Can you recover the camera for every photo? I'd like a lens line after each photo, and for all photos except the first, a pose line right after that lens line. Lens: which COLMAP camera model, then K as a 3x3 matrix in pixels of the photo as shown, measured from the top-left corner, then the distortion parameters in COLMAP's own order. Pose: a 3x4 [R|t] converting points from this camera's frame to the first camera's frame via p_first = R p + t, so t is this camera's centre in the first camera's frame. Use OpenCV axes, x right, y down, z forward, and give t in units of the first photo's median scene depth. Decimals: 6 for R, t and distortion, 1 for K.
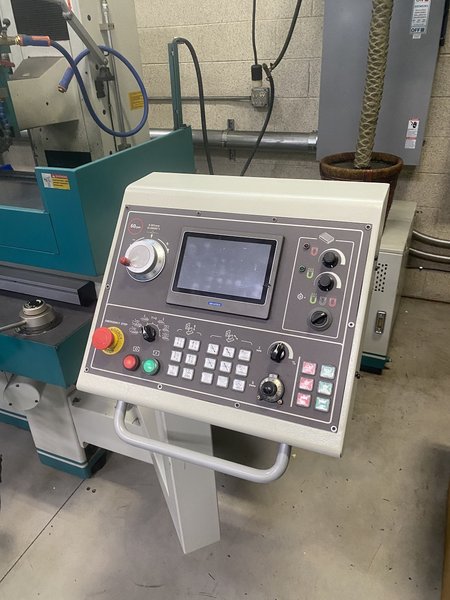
lens RADIAL K [[460.7, 0, 223.4], [0, 460.7, 302.8], [0, 0, 1]] dist [0.022562, -0.010425]
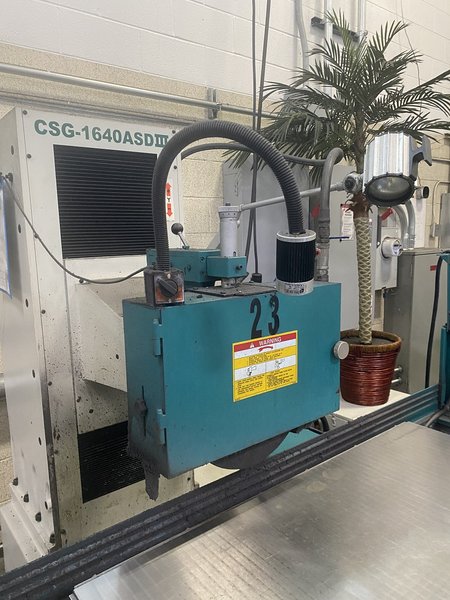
lens RADIAL K [[460.7, 0, 223.4], [0, 460.7, 302.8], [0, 0, 1]] dist [0.022562, -0.010425]
pose [[0.477756, -0.103514, 0.872373, -0.935674], [0.436441, 0.889783, -0.133437, -0.392701], [-0.762410, 0.444490, 0.470277, 0.677789]]
